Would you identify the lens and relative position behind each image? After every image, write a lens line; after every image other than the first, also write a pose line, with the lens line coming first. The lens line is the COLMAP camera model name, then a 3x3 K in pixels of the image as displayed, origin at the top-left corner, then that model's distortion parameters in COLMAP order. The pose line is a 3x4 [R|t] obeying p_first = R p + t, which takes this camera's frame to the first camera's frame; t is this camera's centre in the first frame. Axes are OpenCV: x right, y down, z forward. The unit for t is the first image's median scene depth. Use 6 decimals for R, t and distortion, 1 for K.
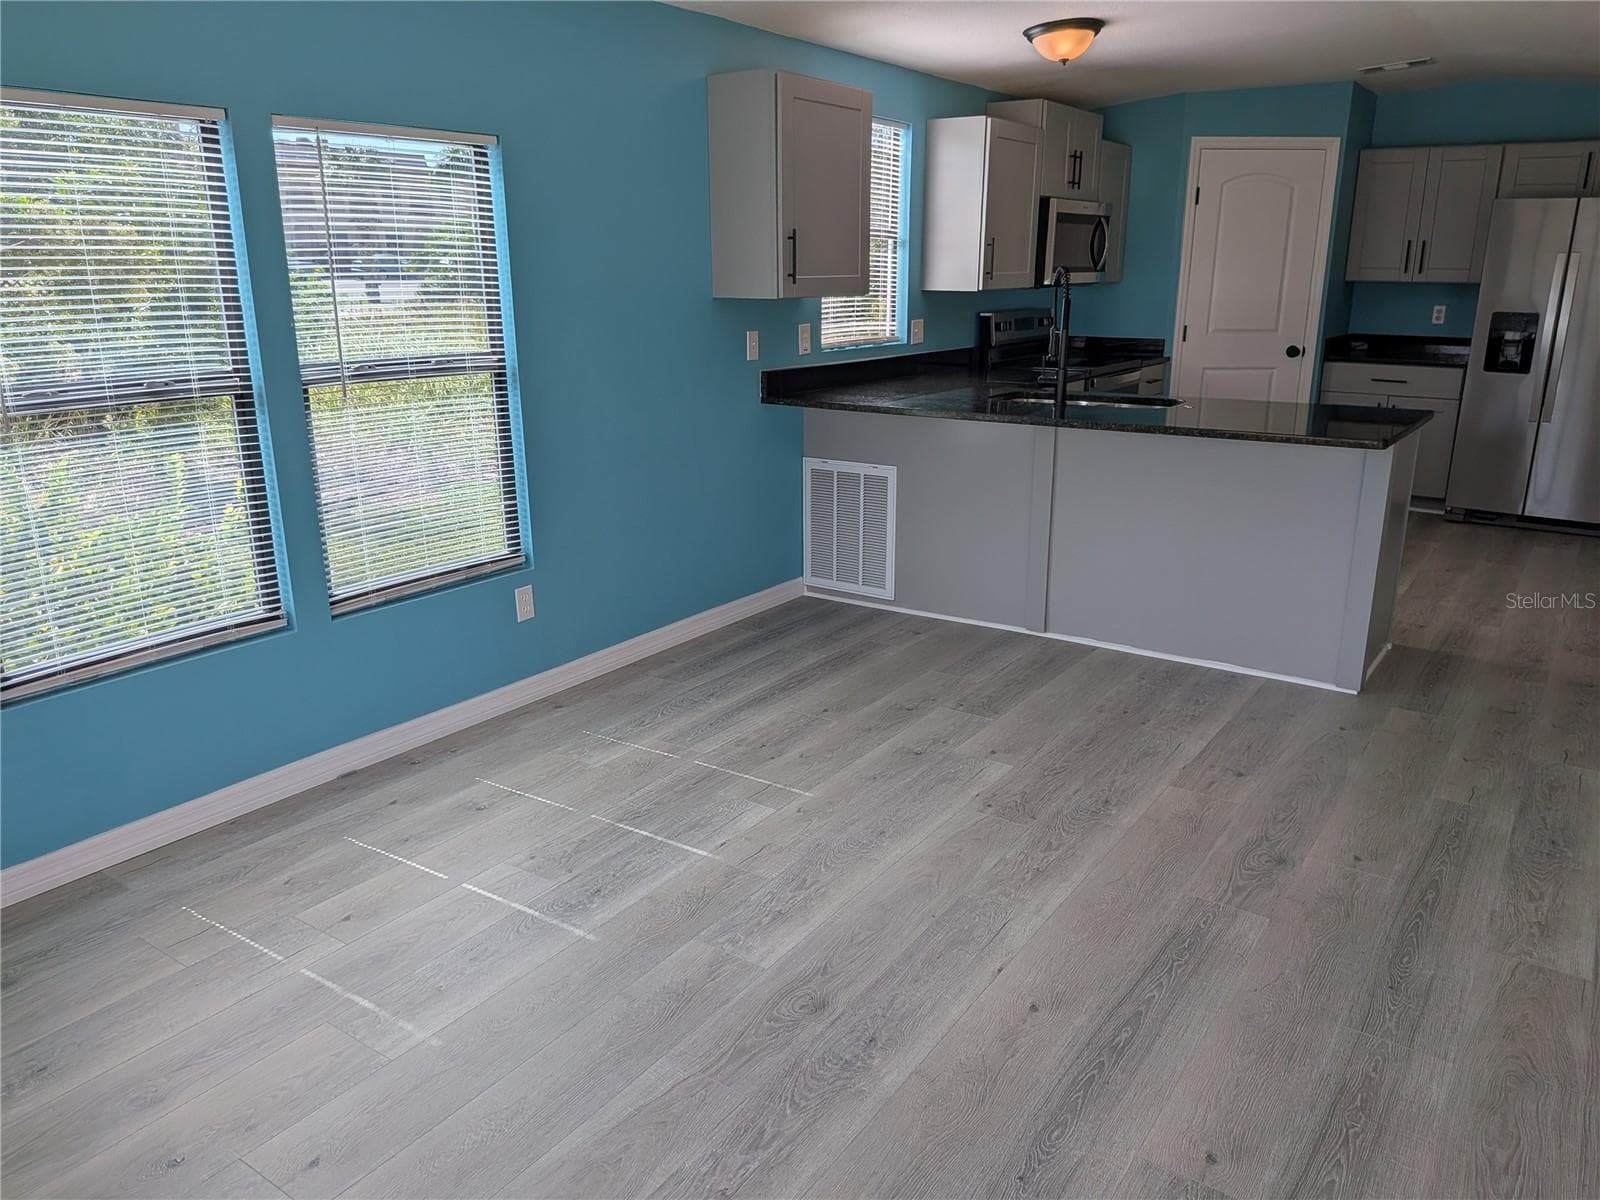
lens RADIAL K [[1135.1, 0, 805.7], [0, 1135.1, 605.0], [0, 0, 1]] dist [0.037756, -0.006272]
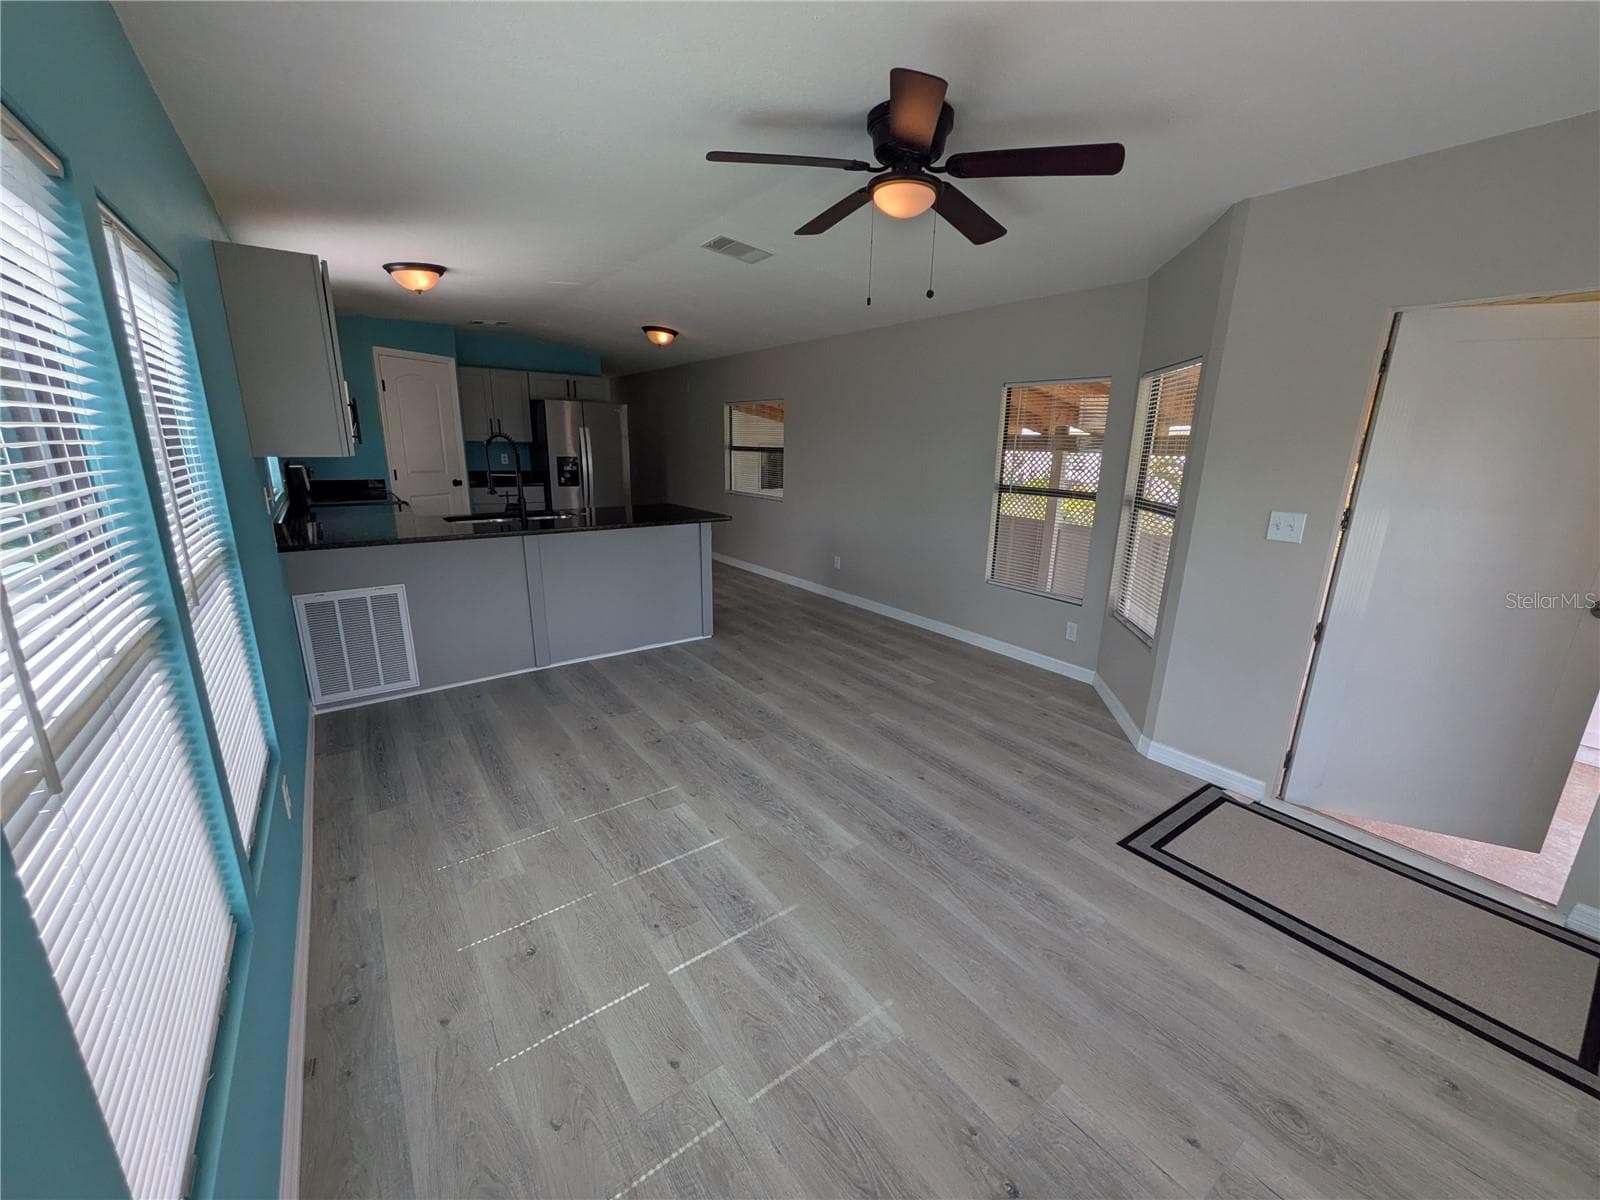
lens RADIAL K [[639.7, 0, 798.2], [0, 639.7, 592.9], [0, 0, 1]] dist [-0.004500, -0.000115]
pose [[0.330912, -0.218150, 0.918100, -0.584484], [0.252773, 0.957850, 0.136488, -0.132348], [-0.909177, 0.186905, 0.372107, 0.447416]]
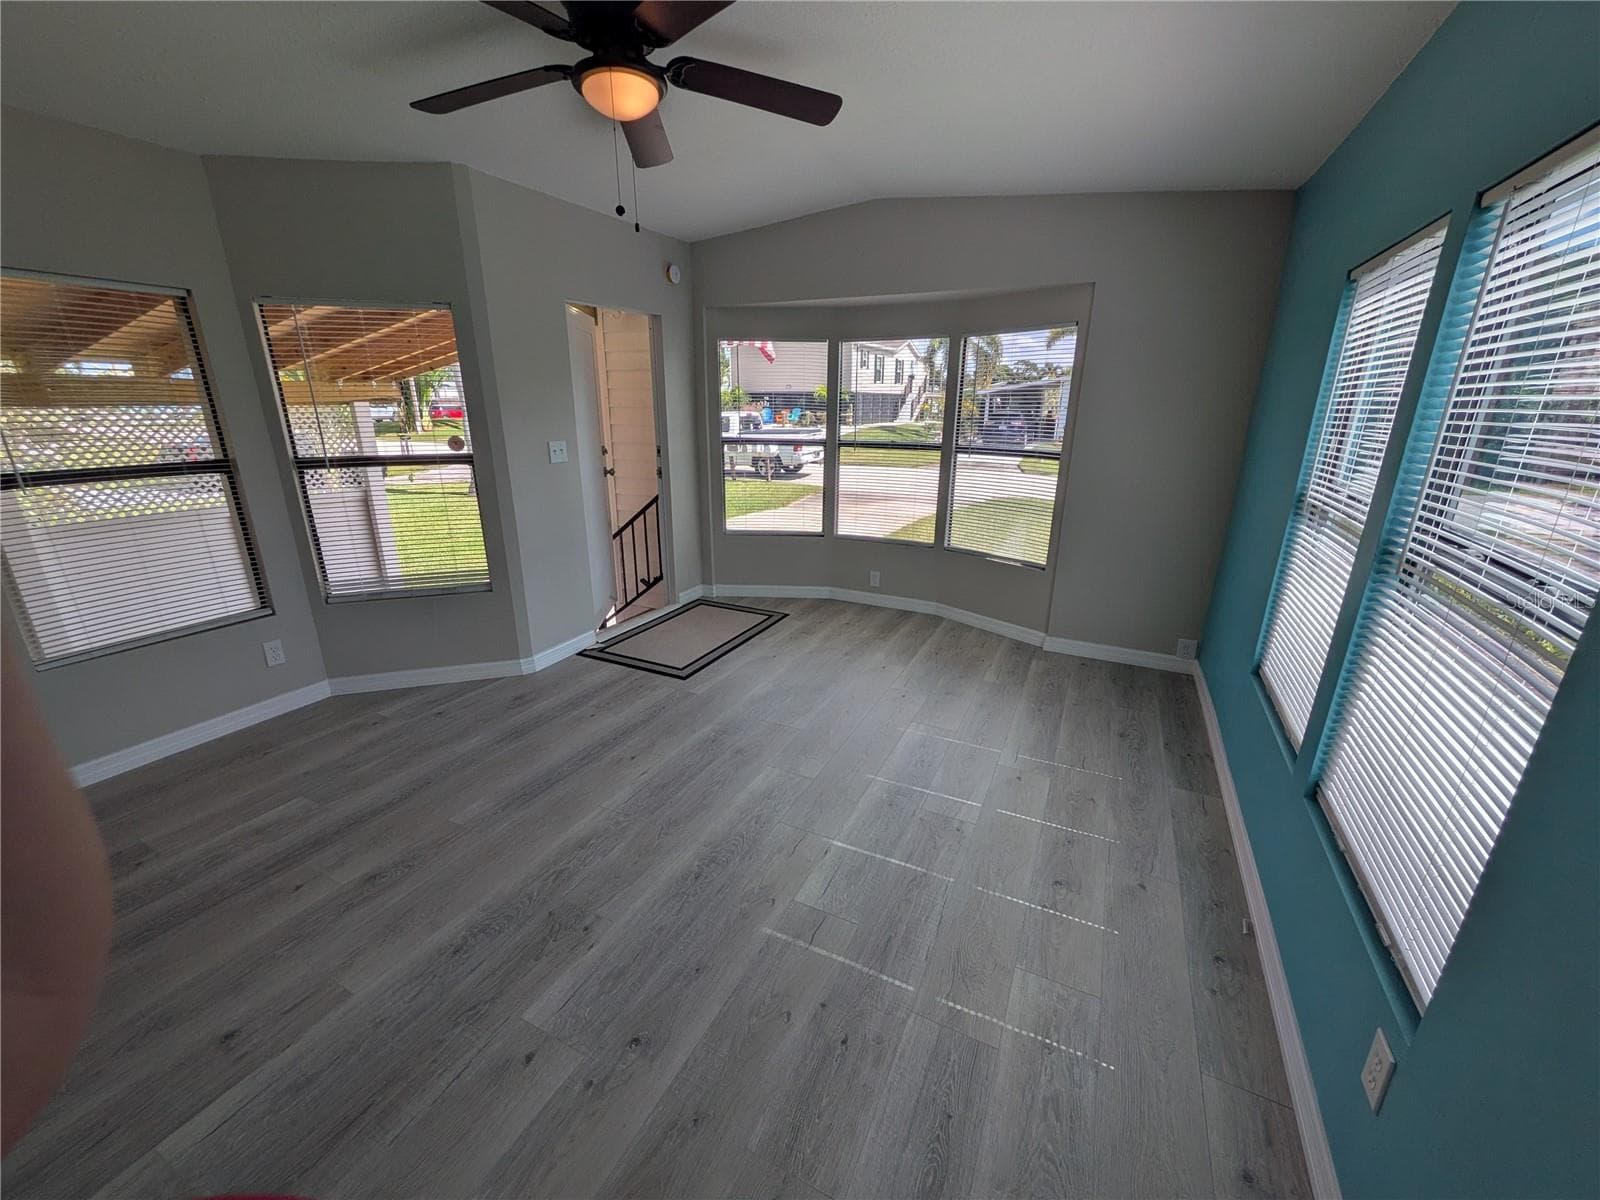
lens RADIAL K [[639.7, 0, 796.8], [0, 639.7, 601.4], [0, 0, 1]] dist [-0.004500, -0.000115]
pose [[-0.988547, 0.037064, -0.146293, 0.043169], [-0.052555, 0.824147, 0.563932, -0.342674], [0.141468, 0.565162, -0.812760, 1.160892]]
